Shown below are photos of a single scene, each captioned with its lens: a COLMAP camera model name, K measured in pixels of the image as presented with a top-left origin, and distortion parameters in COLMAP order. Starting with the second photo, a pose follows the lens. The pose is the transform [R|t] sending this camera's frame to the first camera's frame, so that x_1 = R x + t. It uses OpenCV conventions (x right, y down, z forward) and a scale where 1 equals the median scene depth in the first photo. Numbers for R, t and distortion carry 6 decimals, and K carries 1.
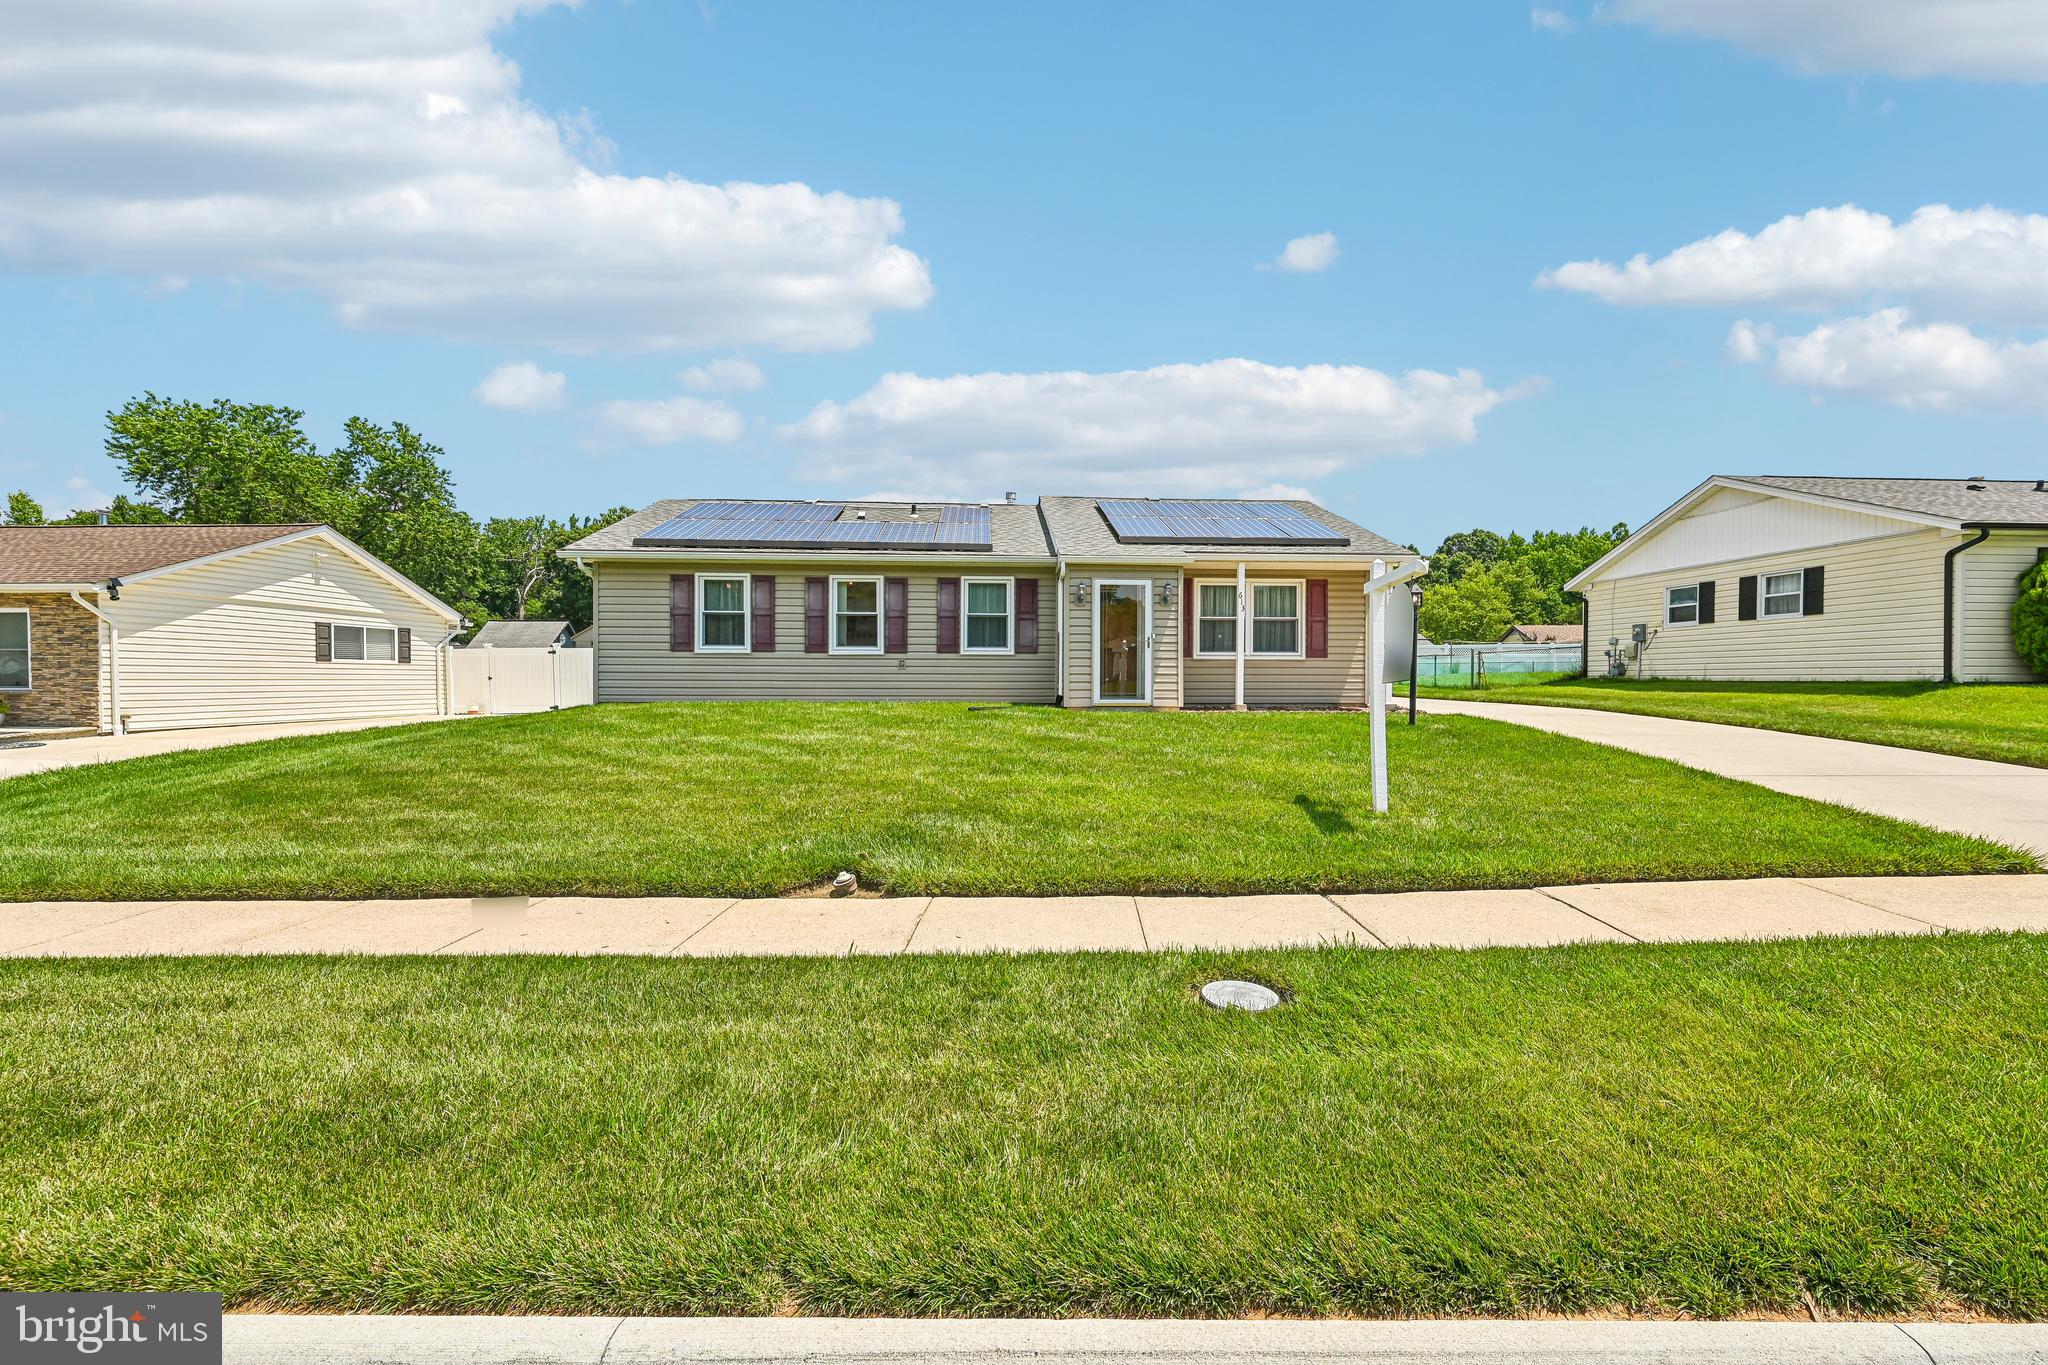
lens RADIAL K [[806.6, 0, 1032.0], [0, 806.6, 685.3], [0, 0, 1]] dist [-0.000658, 0.000123]
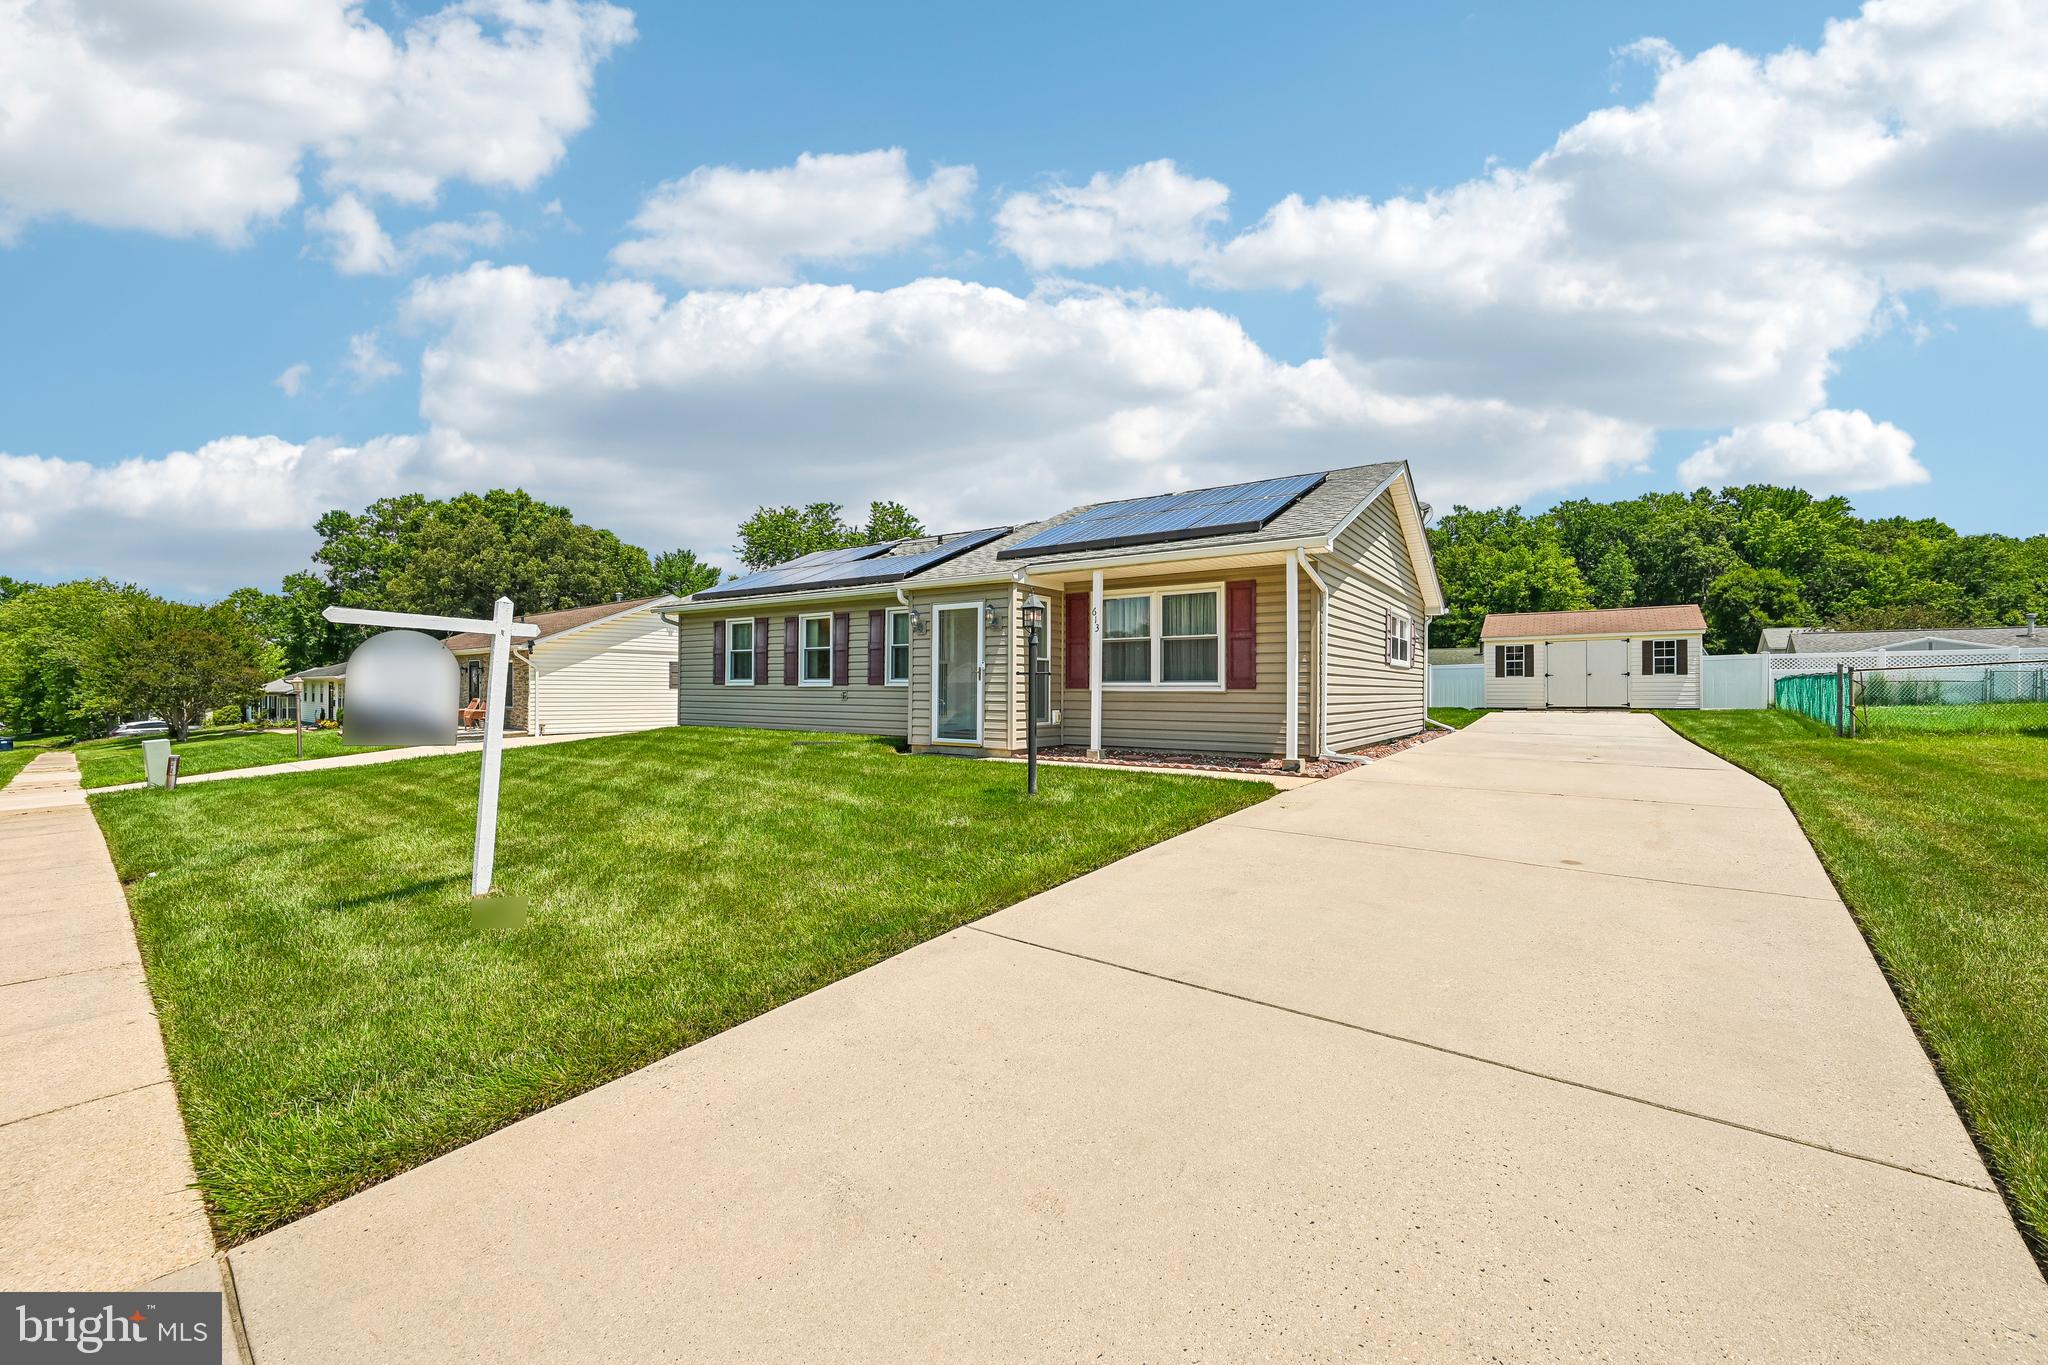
lens RADIAL K [[806.6, 0, 1032.0], [0, 806.6, 685.3], [0, 0, 1]] dist [-0.000658, 0.000123]
pose [[0.791928, -0.002678, -0.610609, 0.663657], [-0.007452, 0.999874, -0.014050, -0.026848], [0.610569, 0.015677, 0.791808, 0.324660]]
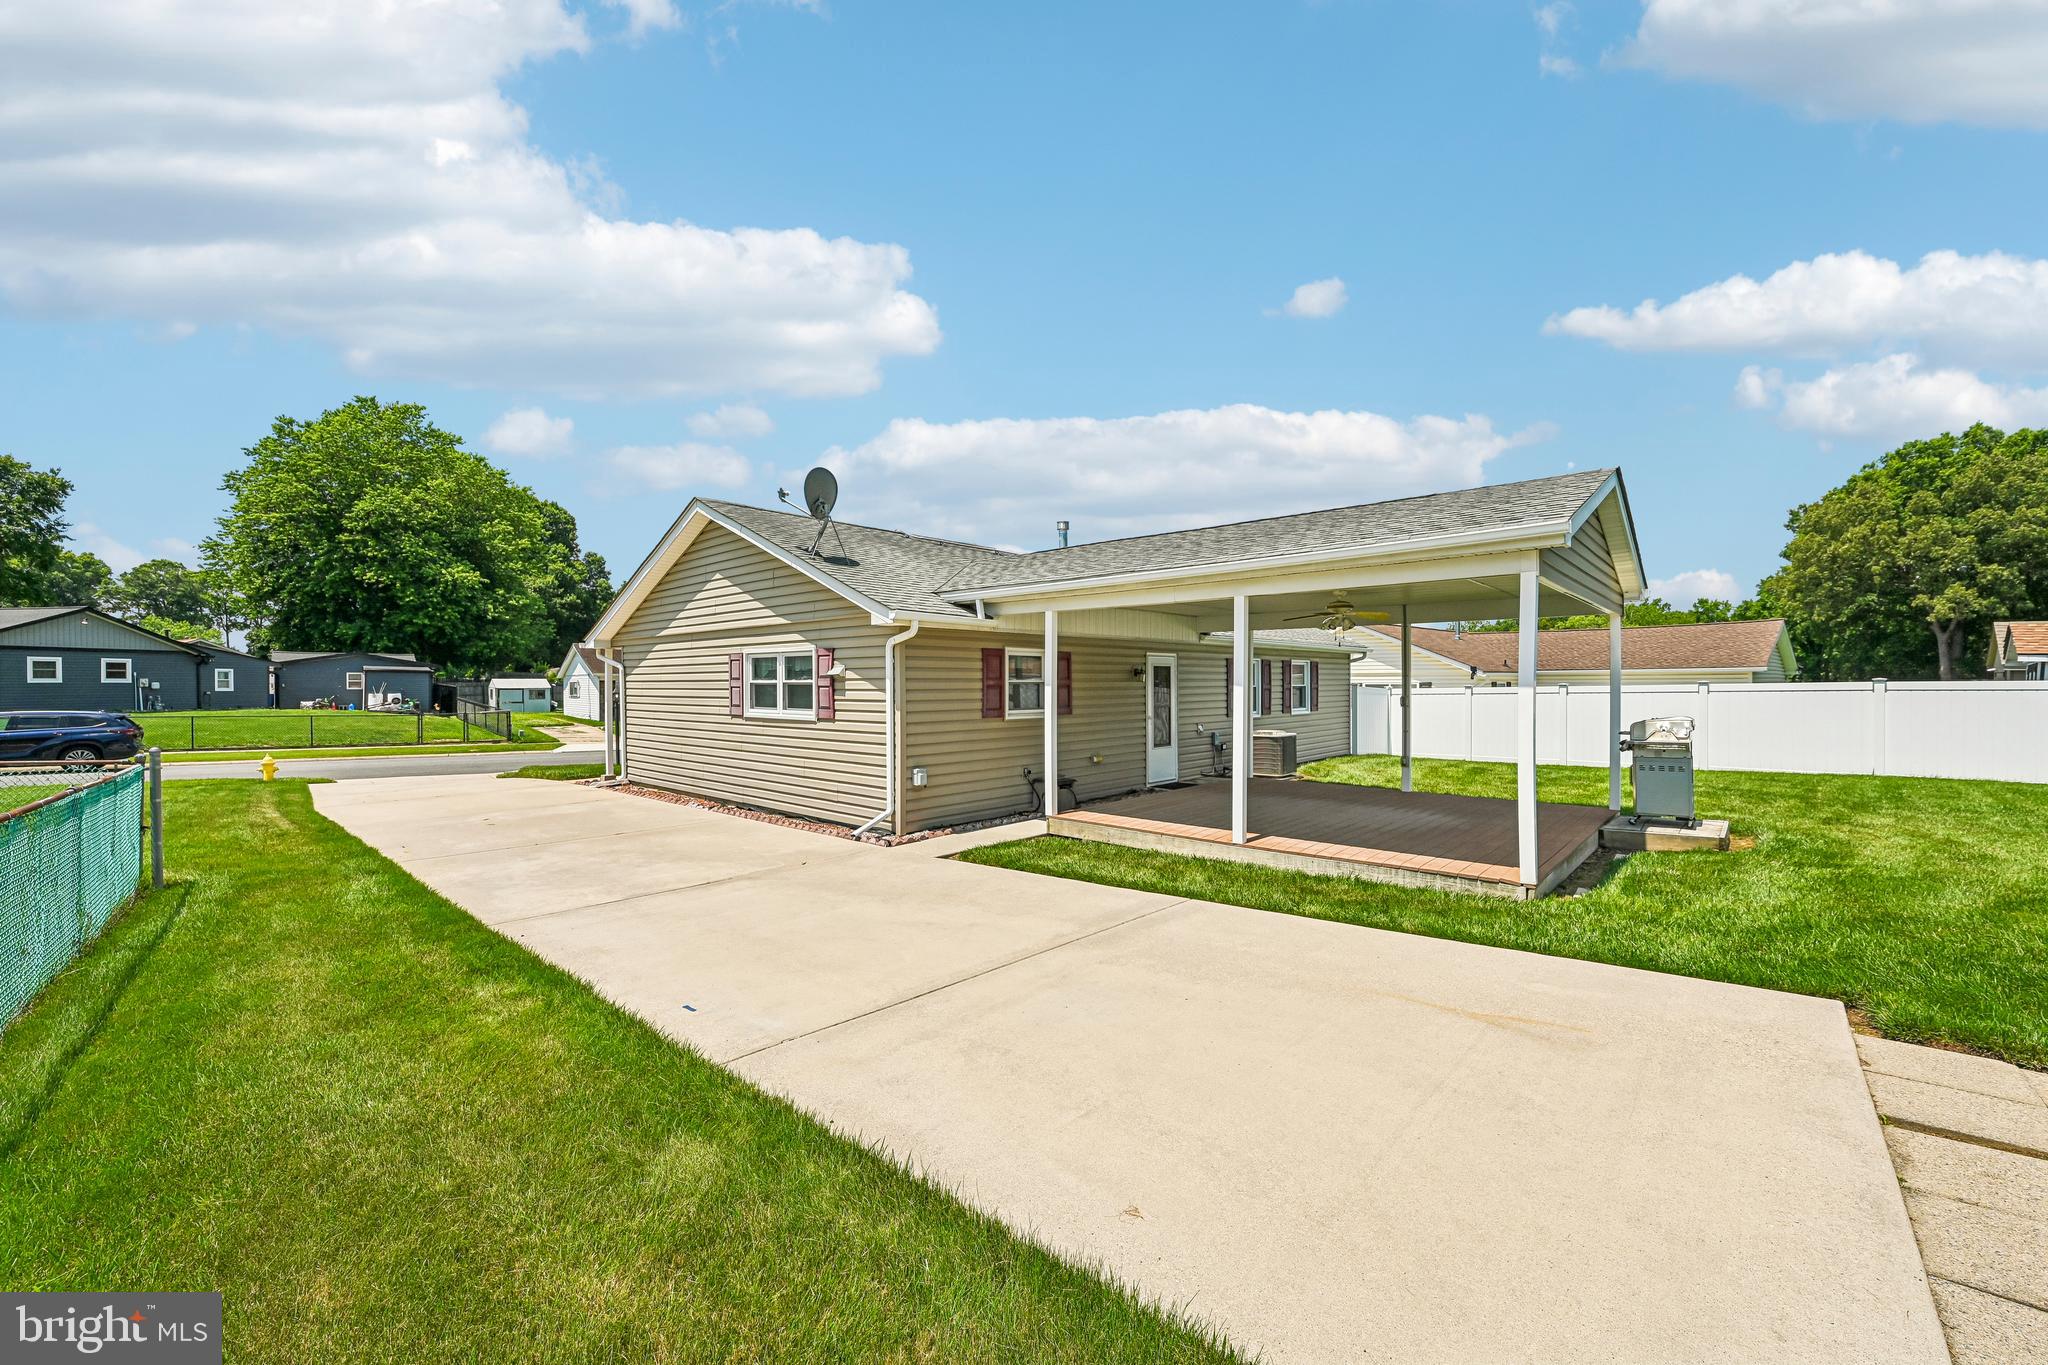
lens RADIAL K [[806.6, 0, 1032.0], [0, 806.6, 685.3], [0, 0, 1]] dist [-0.000658, 0.000123]
pose [[-0.715493, 0.002641, -0.698615, 0.807763], [-0.004815, 0.999950, 0.008712, -0.108808], [0.698603, 0.009597, -0.715445, 2.156213]]
